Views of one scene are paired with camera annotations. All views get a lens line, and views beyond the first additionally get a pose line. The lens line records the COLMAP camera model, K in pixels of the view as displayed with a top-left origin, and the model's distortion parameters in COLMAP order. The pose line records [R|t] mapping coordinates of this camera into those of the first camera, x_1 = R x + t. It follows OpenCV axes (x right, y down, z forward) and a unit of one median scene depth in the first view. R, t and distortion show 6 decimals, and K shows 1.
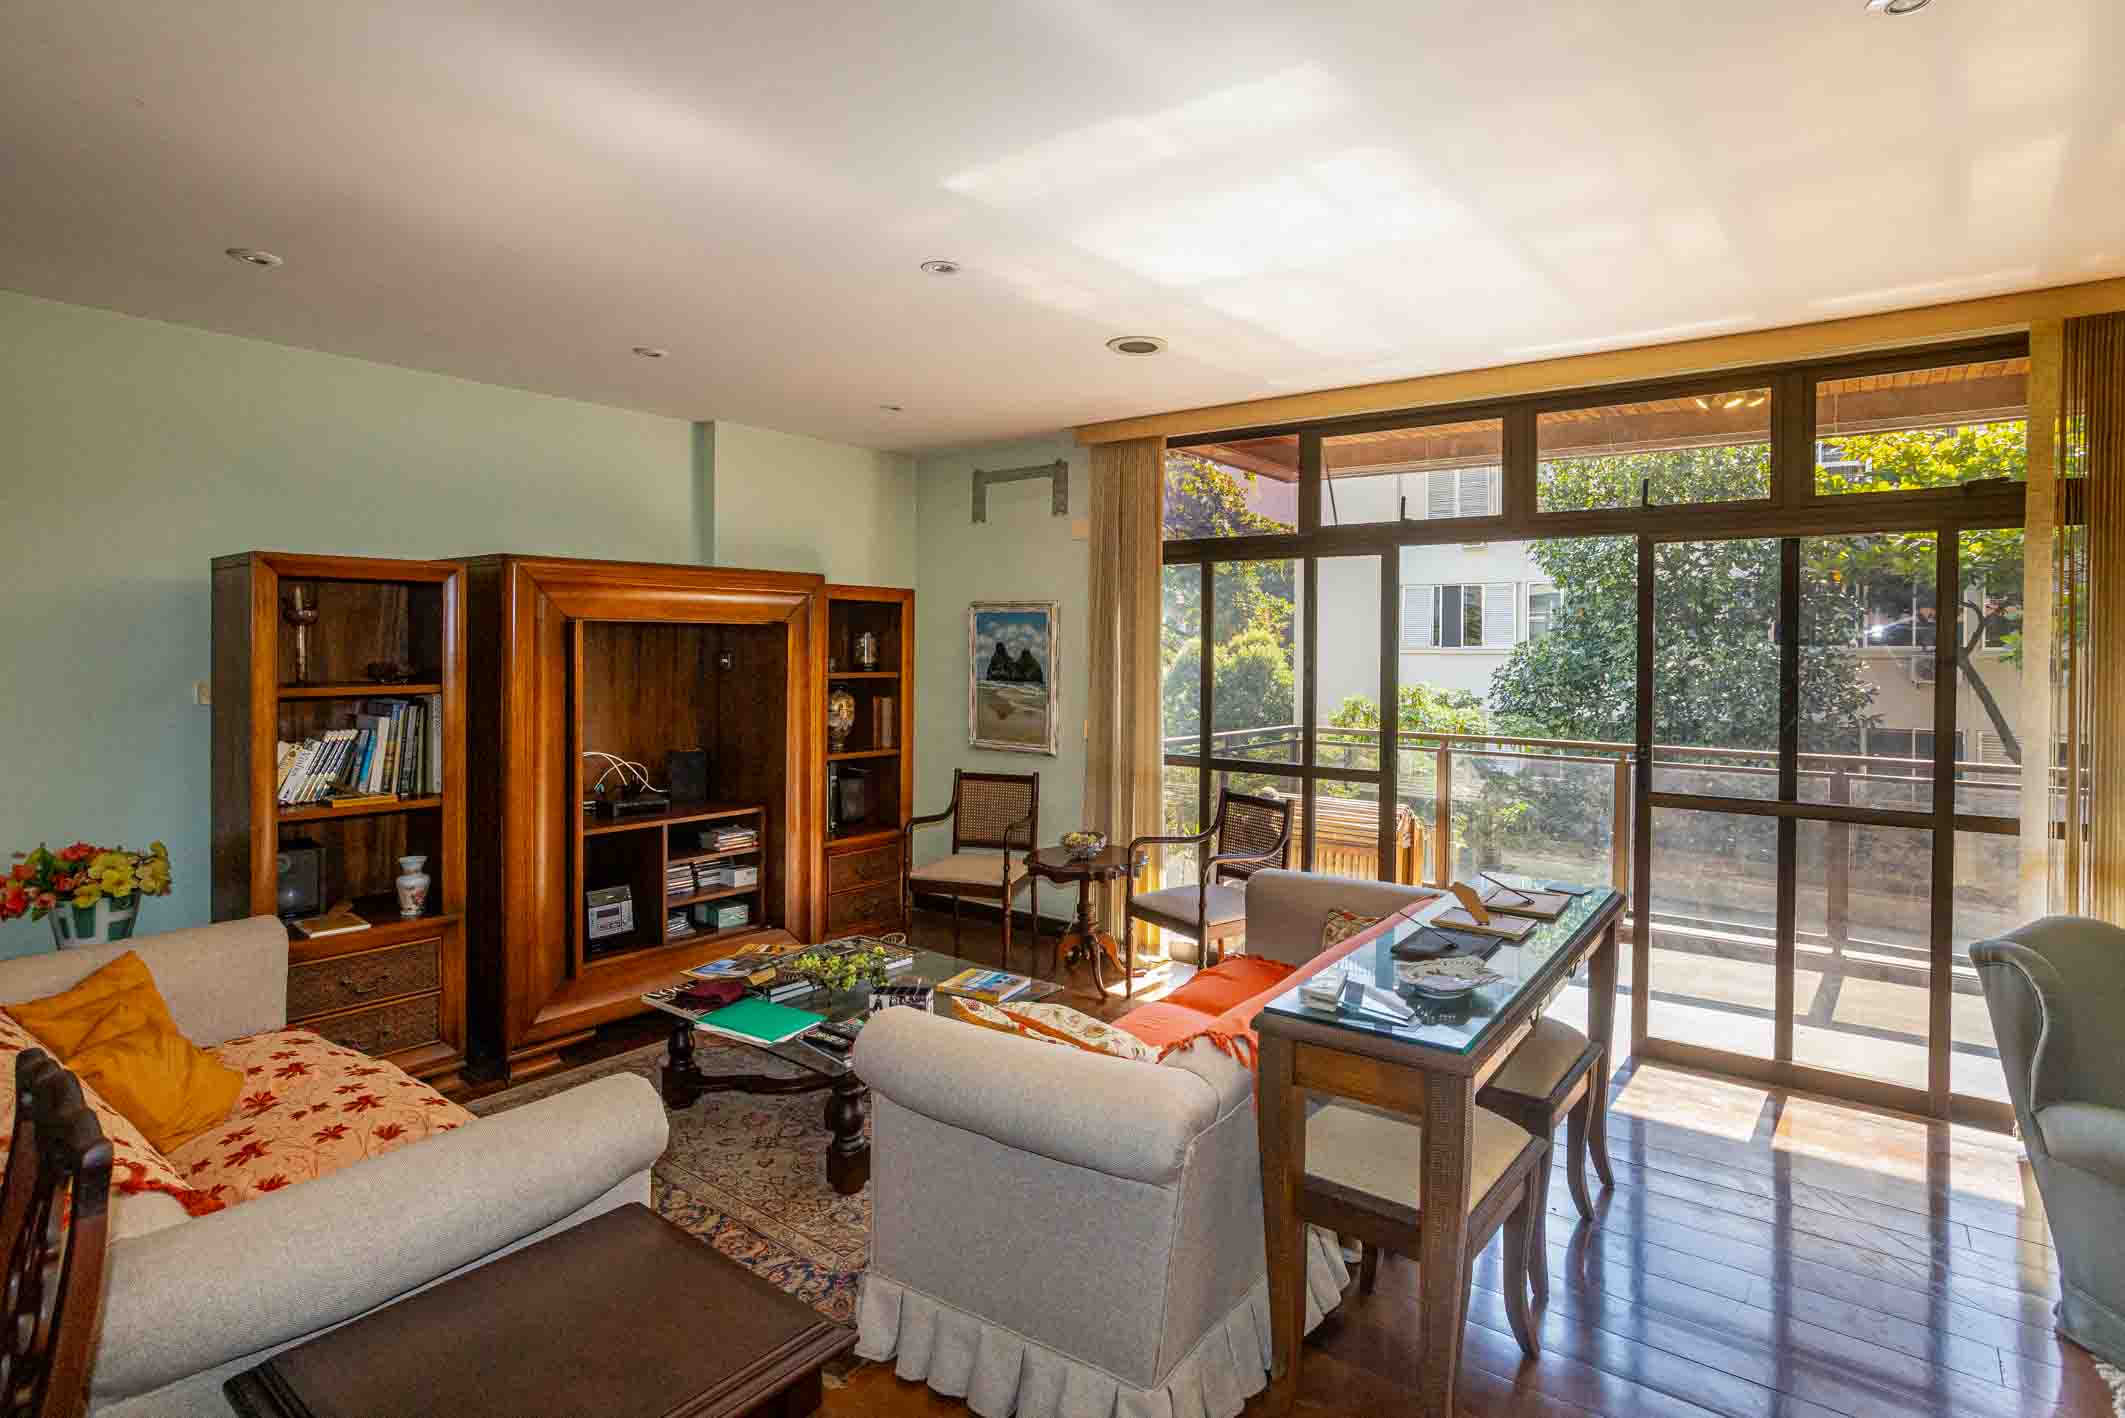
lens RADIAL K [[1035.4, 0, 1130.3], [0, 1035.4, 651.0], [0, 0, 1]] dist [-0.036409, 0.009105]
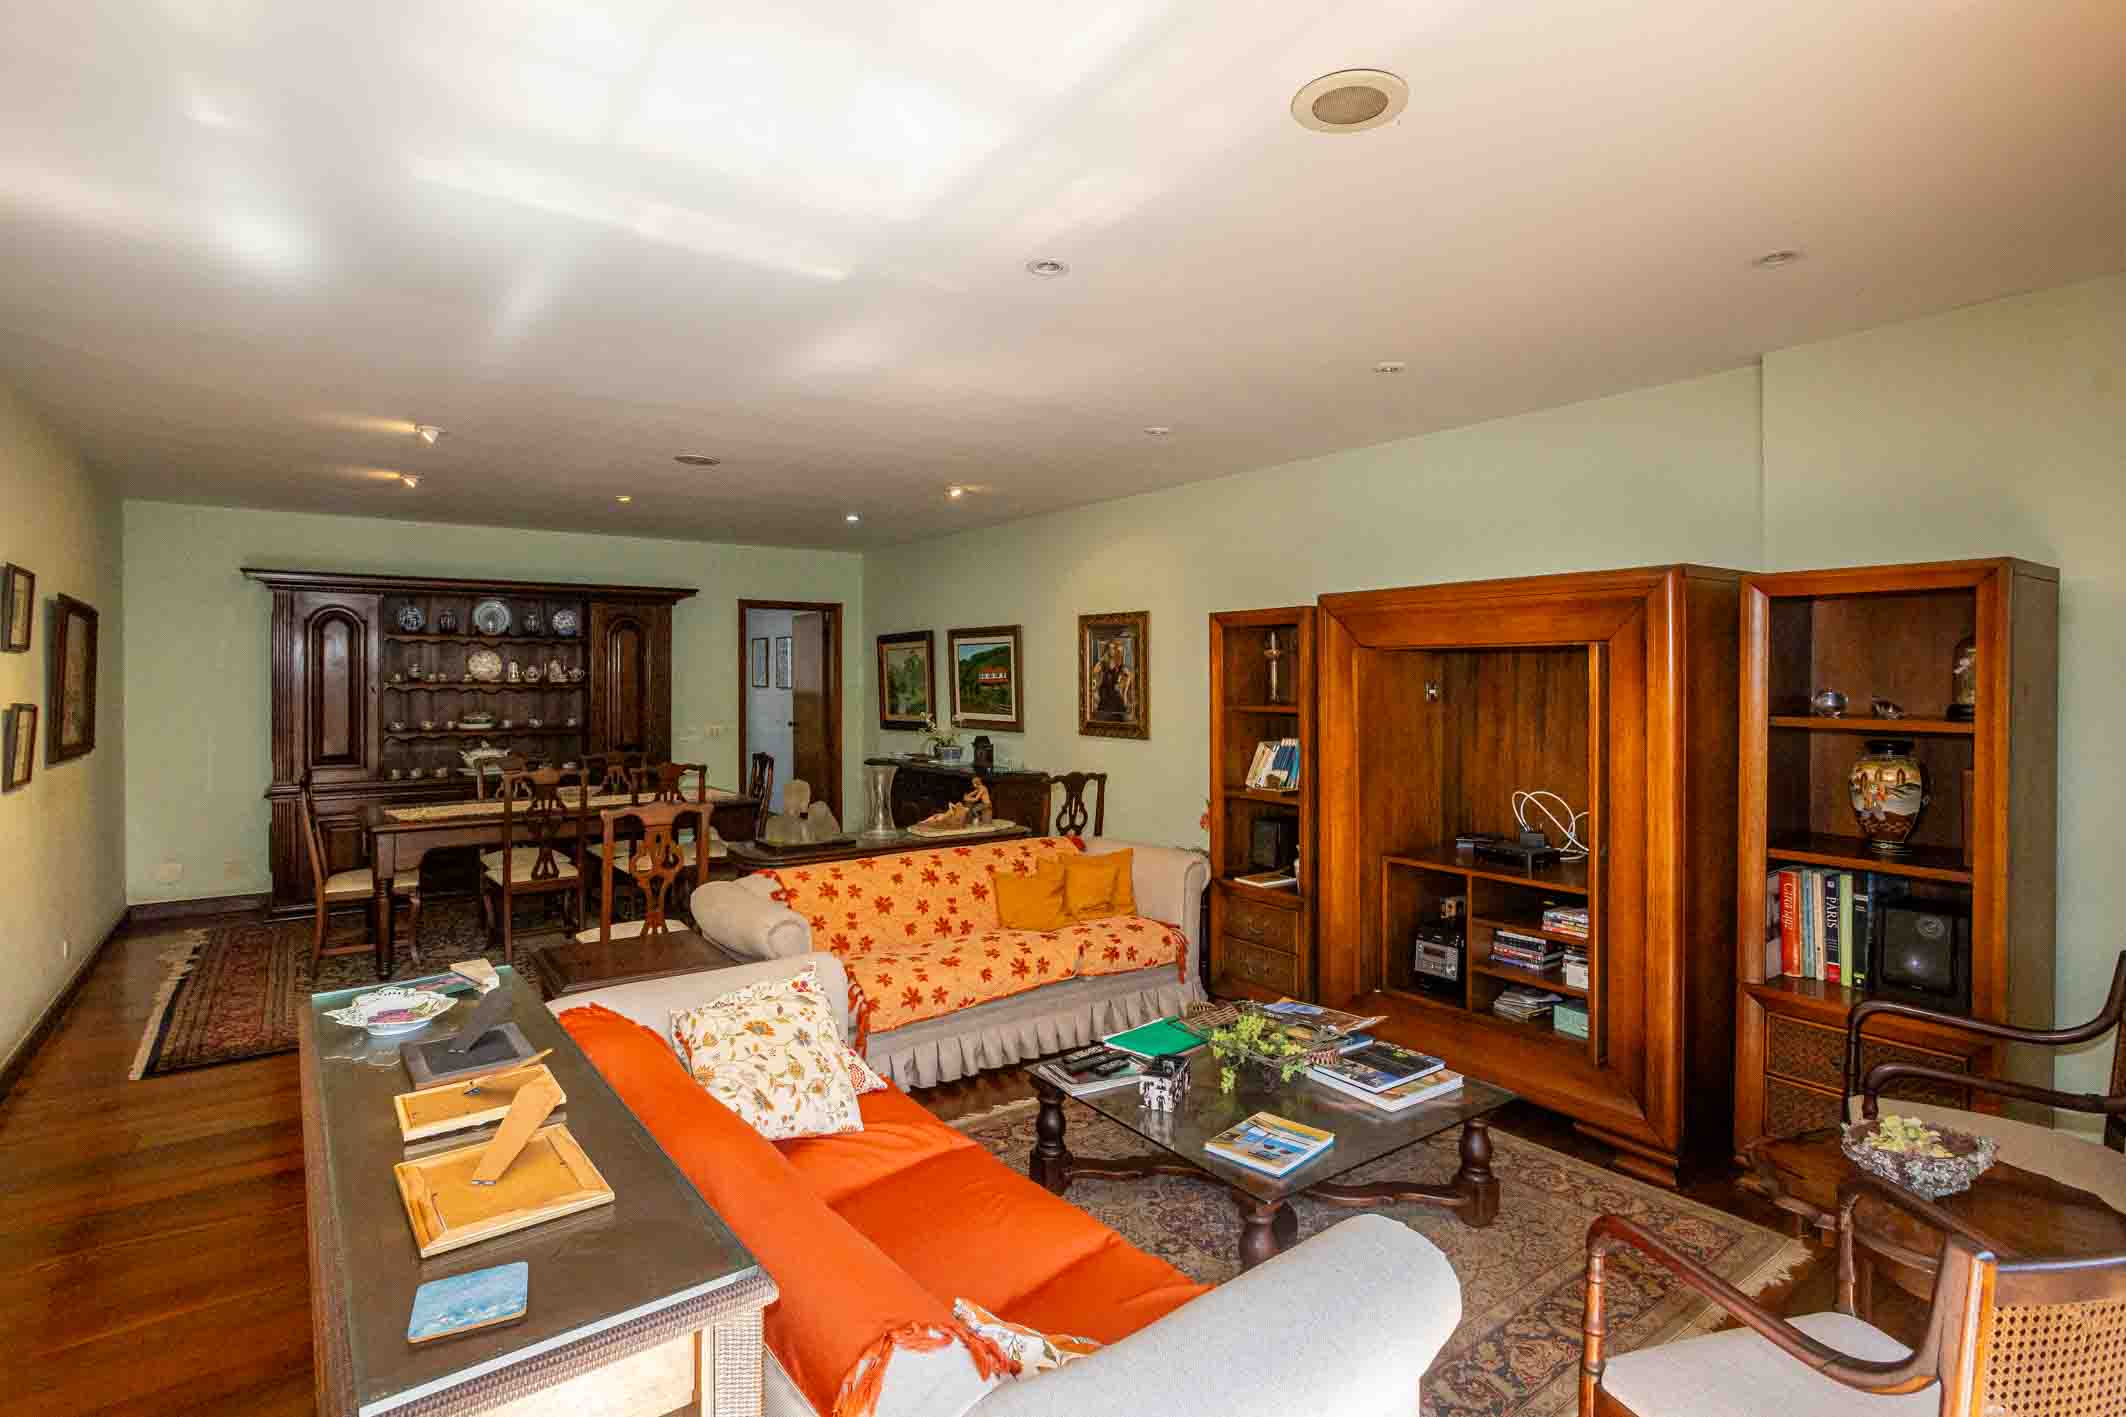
lens RADIAL K [[1035.9, 0, 1061.7], [0, 1035.9, 673.3], [0, 0, 1]] dist [-0.036409, 0.009105]
pose [[-0.290669, -0.011452, -0.956755, 0.559016], [-0.008577, 0.999919, -0.009363, 0.006827], [0.956785, 0.005485, -0.290744, 1.019881]]
